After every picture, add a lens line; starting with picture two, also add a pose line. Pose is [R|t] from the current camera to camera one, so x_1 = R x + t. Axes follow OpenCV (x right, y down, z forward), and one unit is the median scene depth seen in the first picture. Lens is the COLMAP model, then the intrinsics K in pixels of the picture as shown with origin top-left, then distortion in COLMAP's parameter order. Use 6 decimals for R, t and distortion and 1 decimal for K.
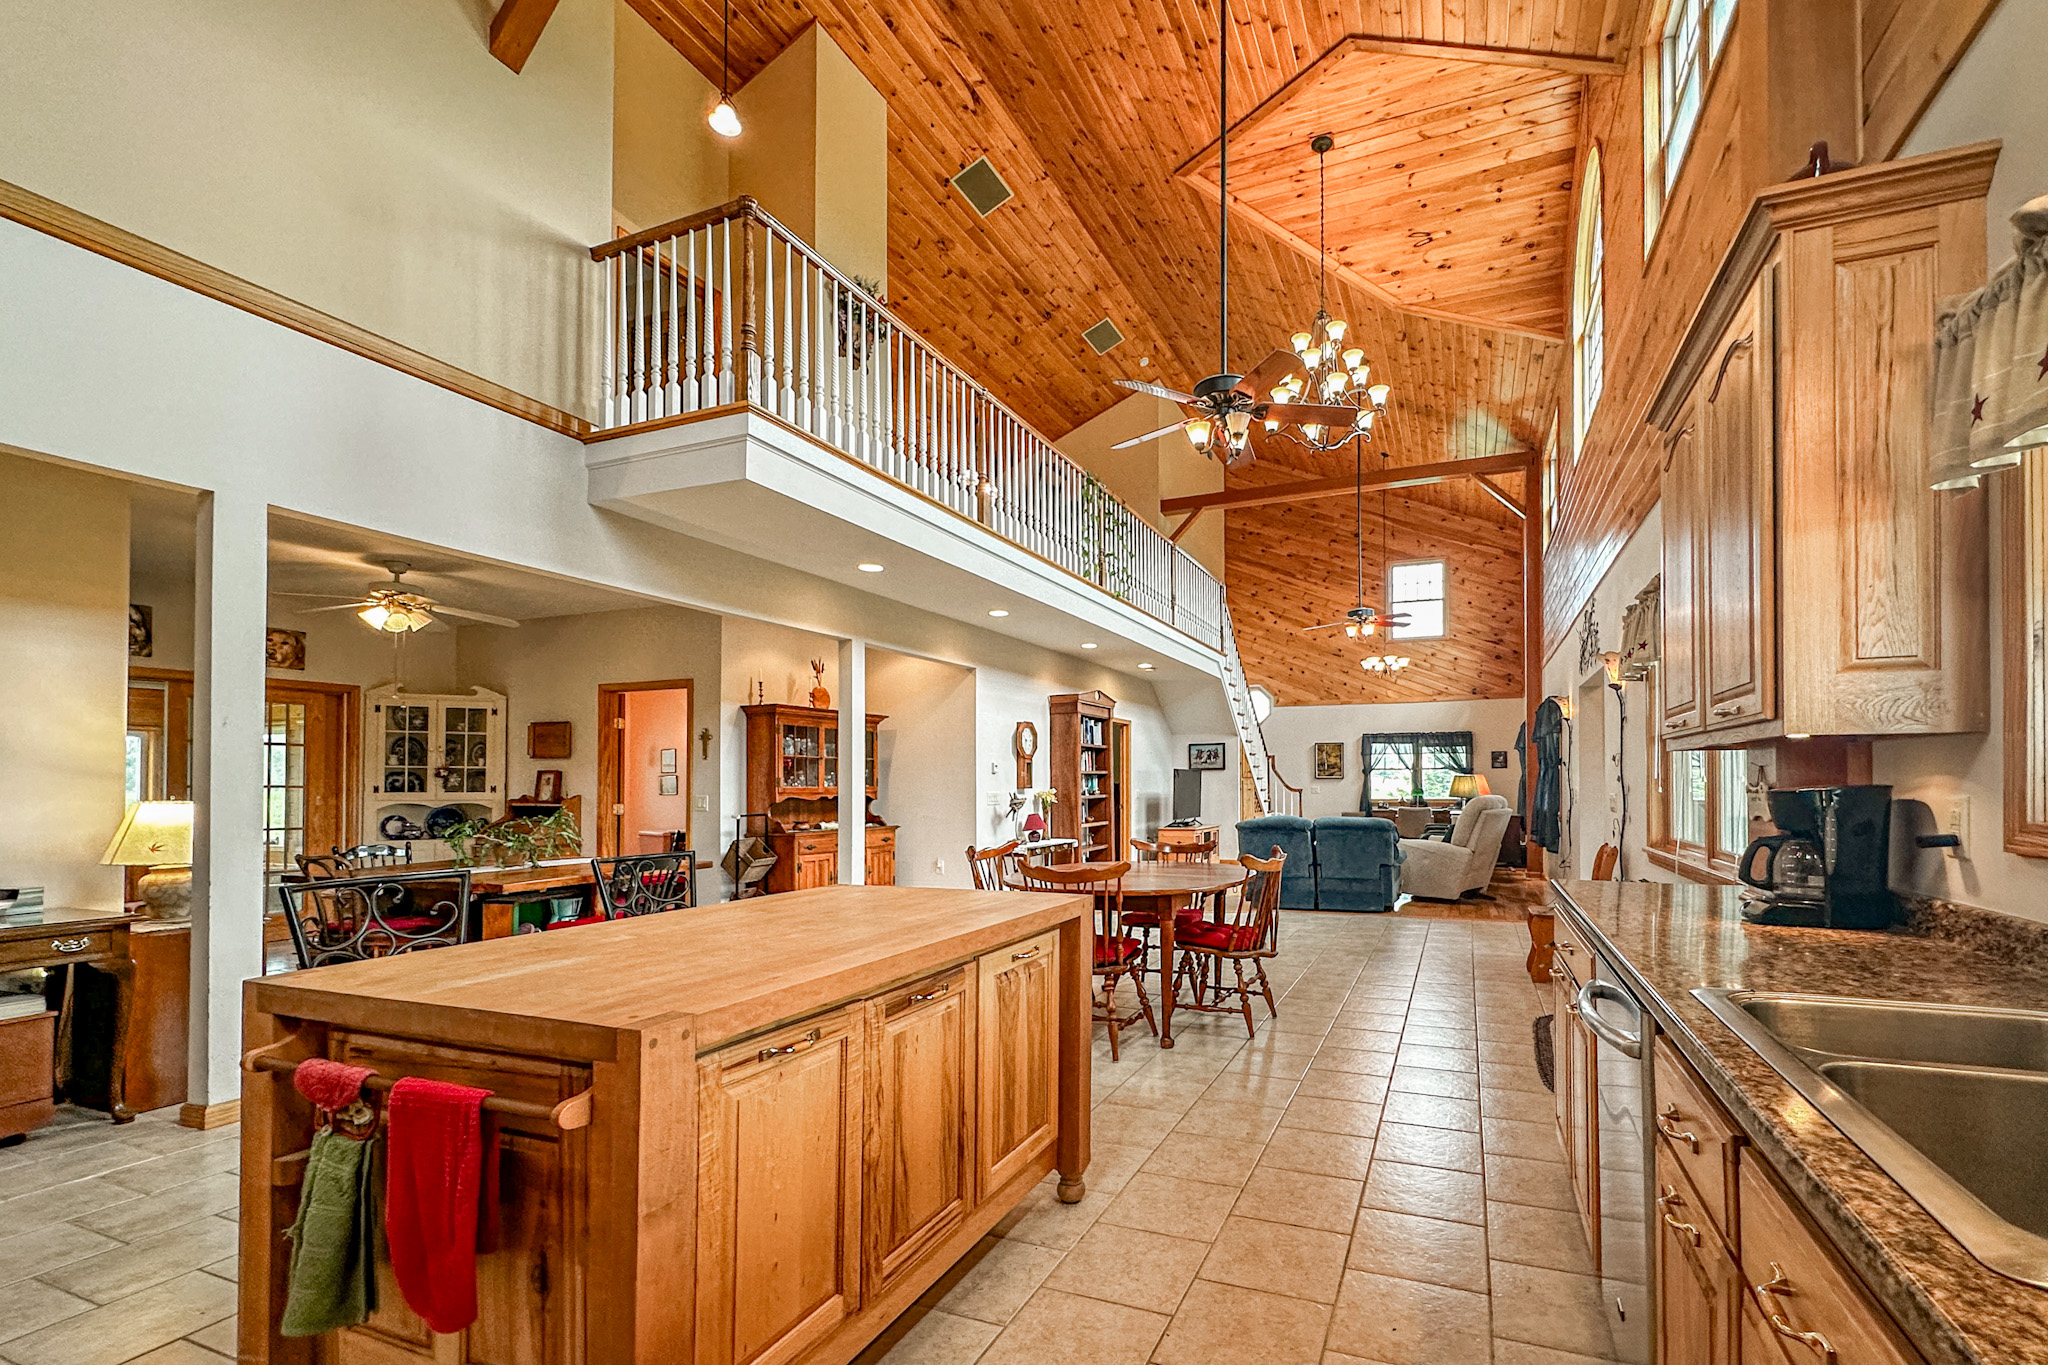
lens RADIAL K [[875.8, 0, 1130.2], [0, 875.8, 774.6], [0, 0, 1]] dist [-0.002749, 0.000086]
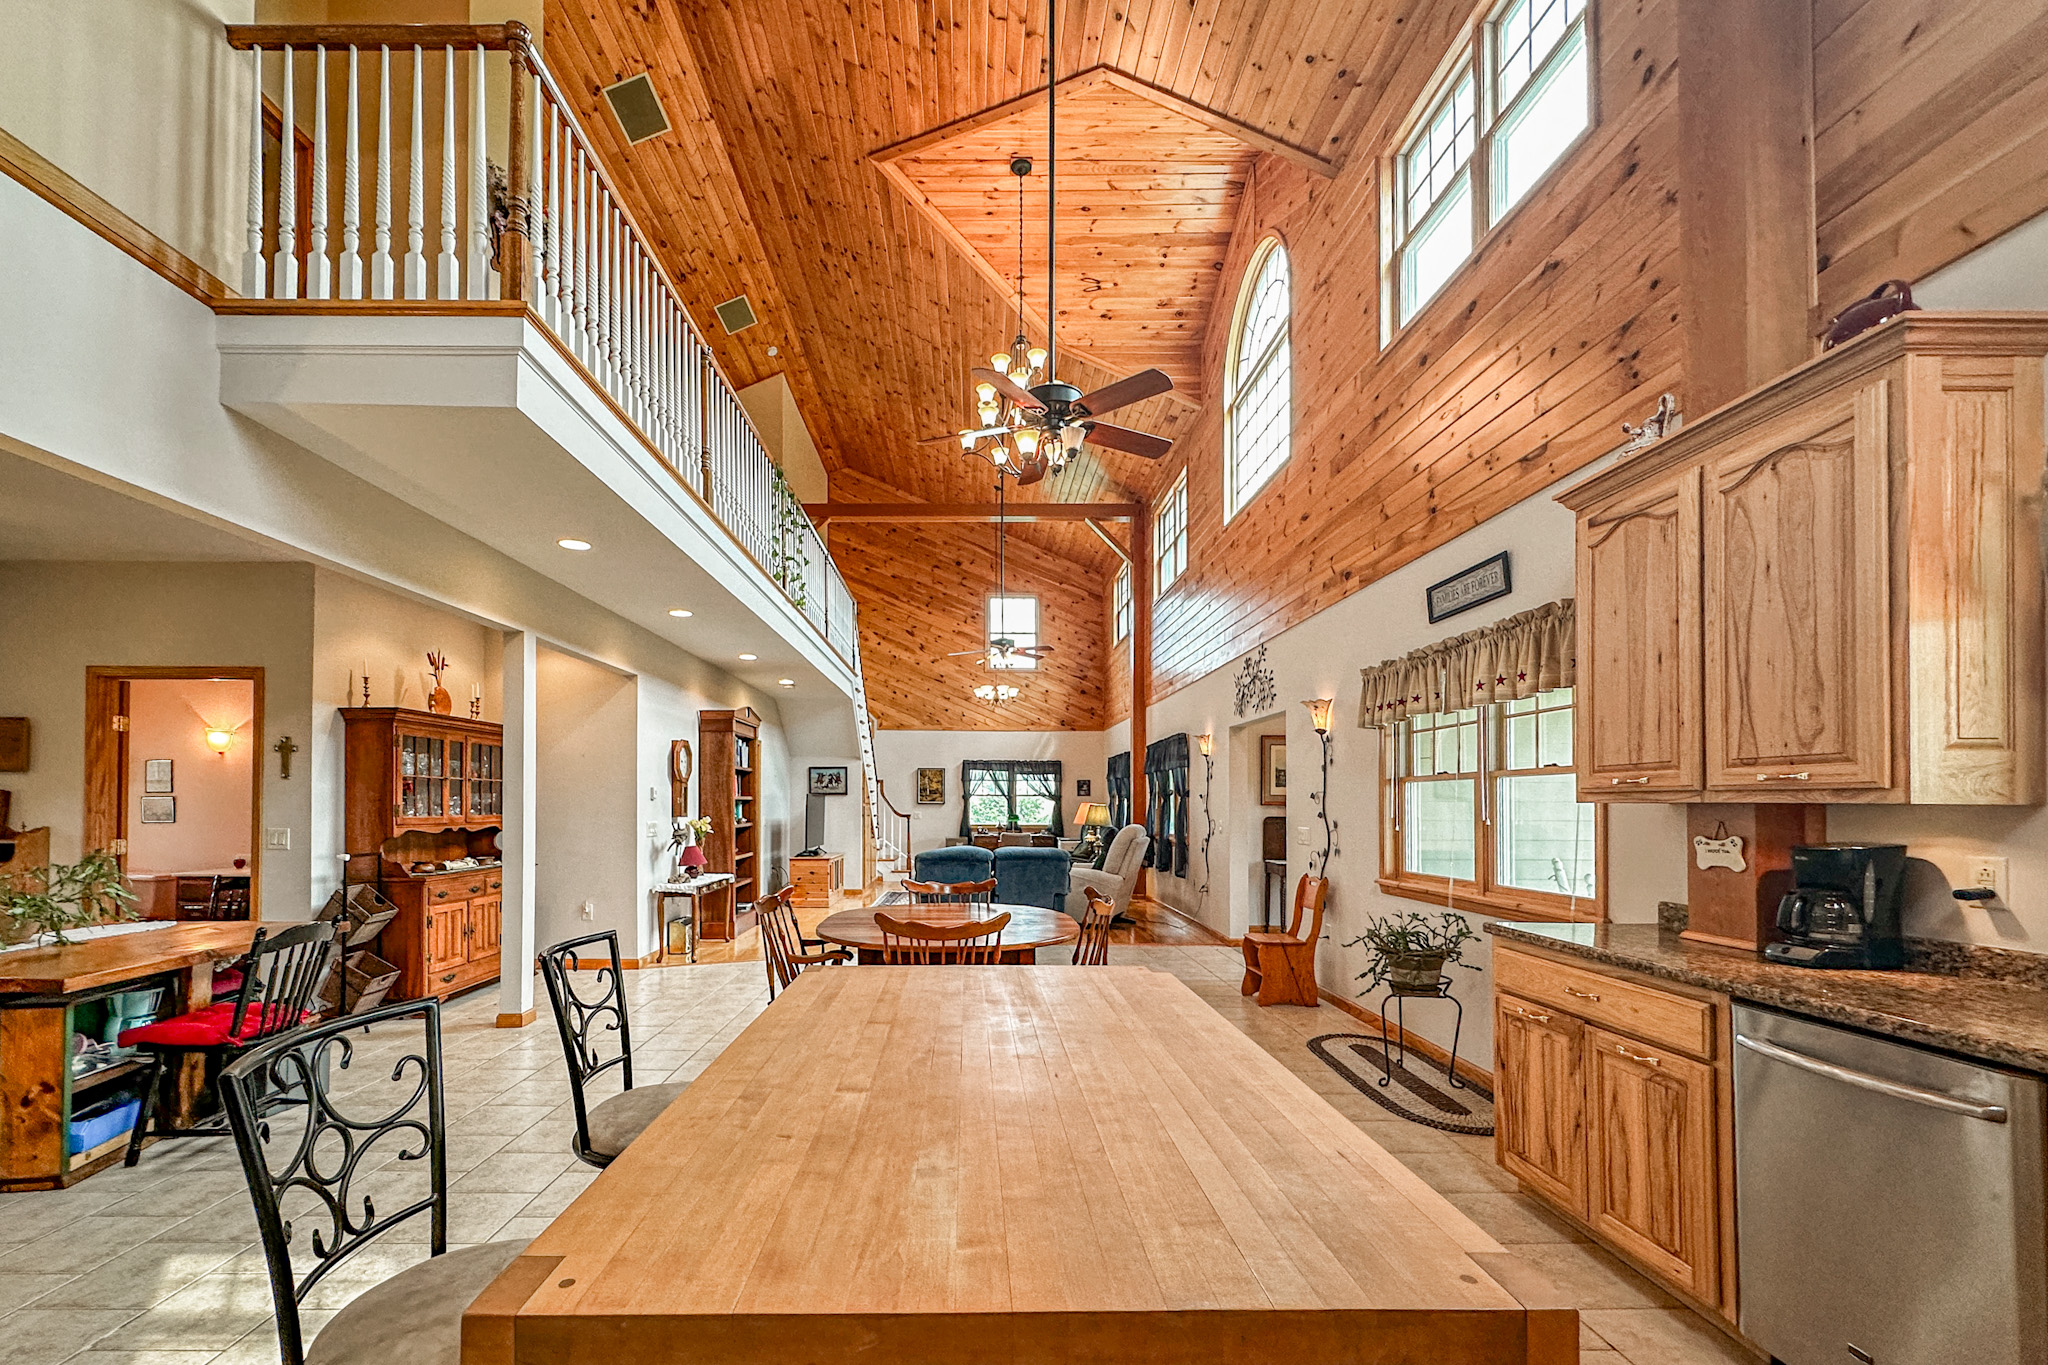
lens RADIAL K [[875.8, 0, 961.4], [0, 875.8, 798.1], [0, 0, 1]] dist [-0.002749, 0.000086]
pose [[0.932019, 0.011461, 0.362228, -0.183469], [-0.013520, 0.999904, 0.003150, -0.009324], [-0.362157, -0.007834, 0.932084, 0.092510]]
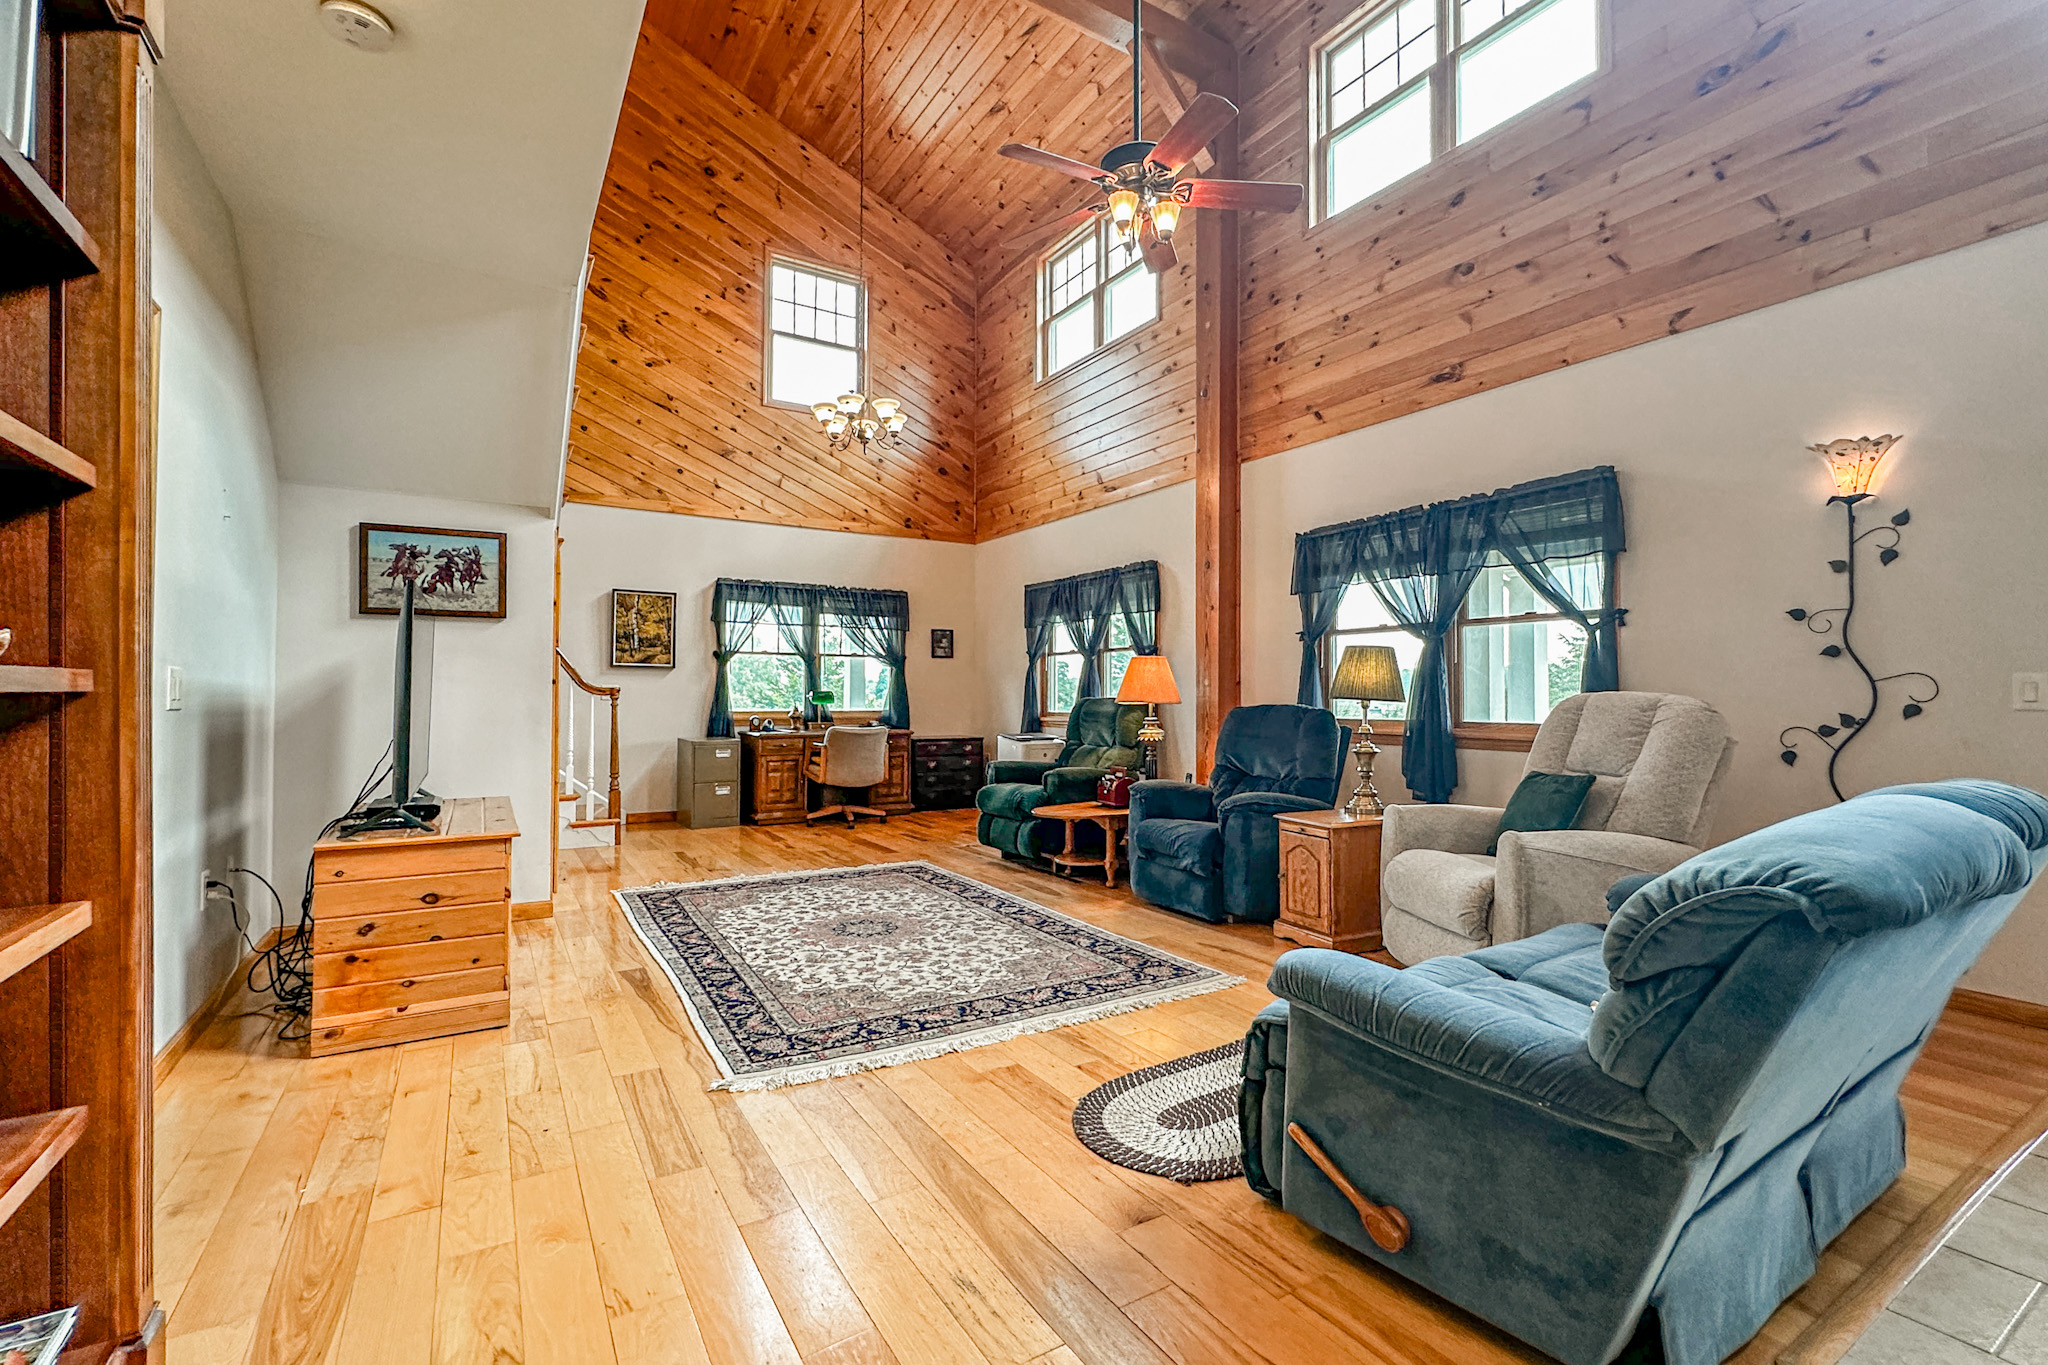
lens RADIAL K [[875.8, 0, 1027.6], [0, 875.8, 684.3], [0, 0, 1]] dist [-0.002749, 0.000086]
pose [[0.580128, 0.018174, 0.814322, -0.056914], [-0.014451, 0.999823, -0.012019, 0.028990], [-0.814397, -0.004795, 0.580288, 1.009570]]
